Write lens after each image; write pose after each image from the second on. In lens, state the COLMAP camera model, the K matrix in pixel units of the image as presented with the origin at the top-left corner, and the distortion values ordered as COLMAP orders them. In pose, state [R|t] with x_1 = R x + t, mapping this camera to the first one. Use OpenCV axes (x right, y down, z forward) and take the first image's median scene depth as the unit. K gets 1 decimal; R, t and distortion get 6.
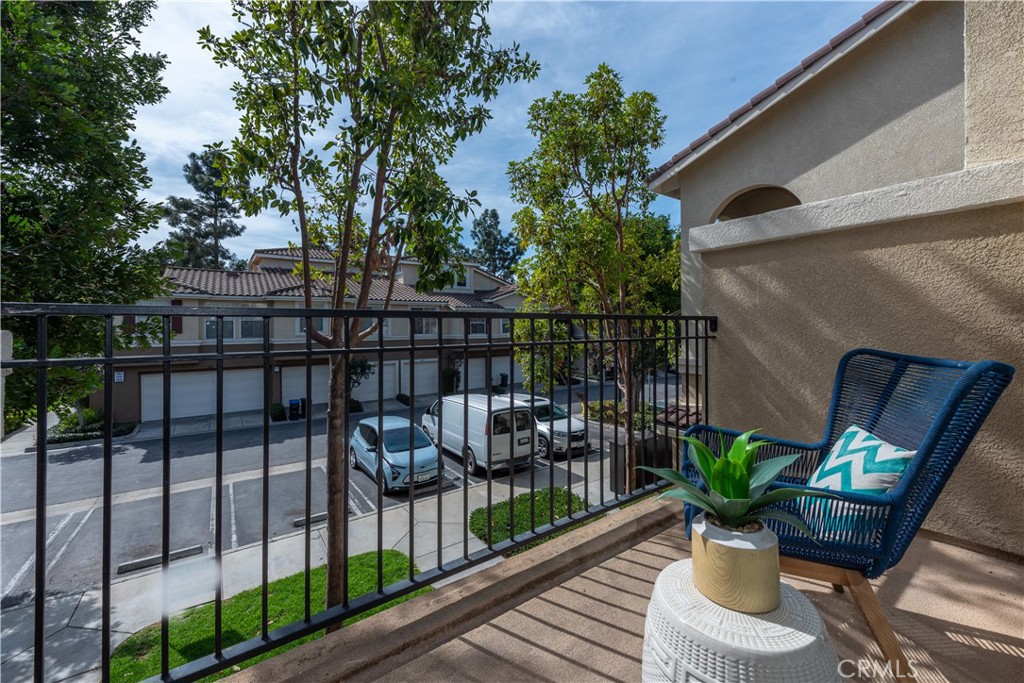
lens RADIAL K [[399.3, 0, 513.6], [0, 399.3, 320.8], [0, 0, 1]] dist [0.000472, 0.000016]
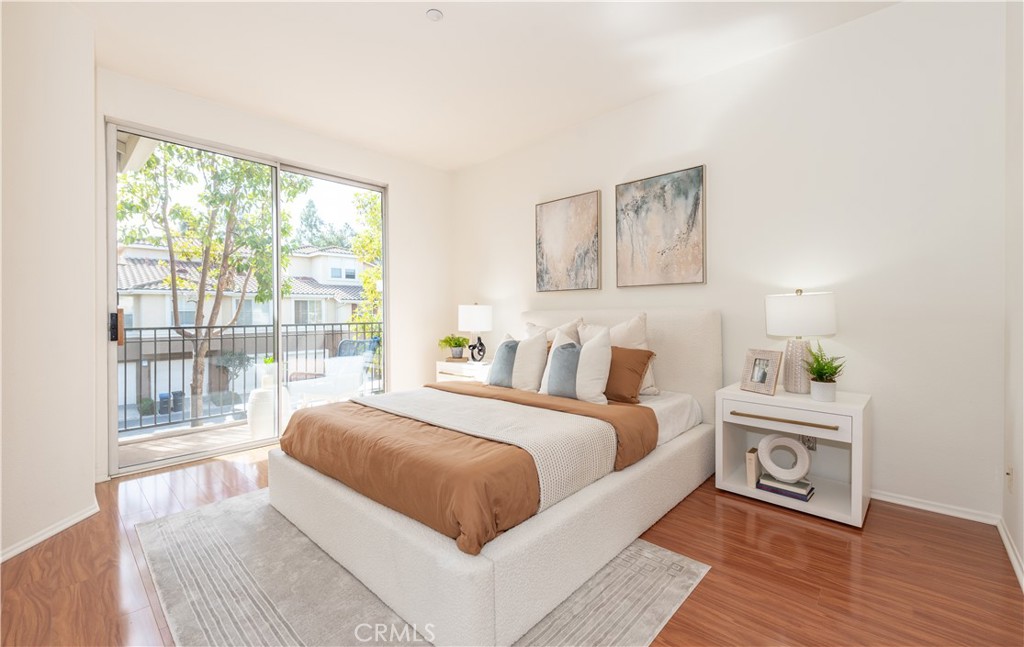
lens RADIAL K [[422.7, 0, 512.1], [0, 422.7, 307.5], [0, 0, 1]] dist [-0.001310, -0.000238]
pose [[0.982729, -0.004070, 0.185008, 0.108768], [0.004721, 0.999984, -0.003078, -0.009997], [-0.184992, 0.003899, 0.982732, -0.197366]]
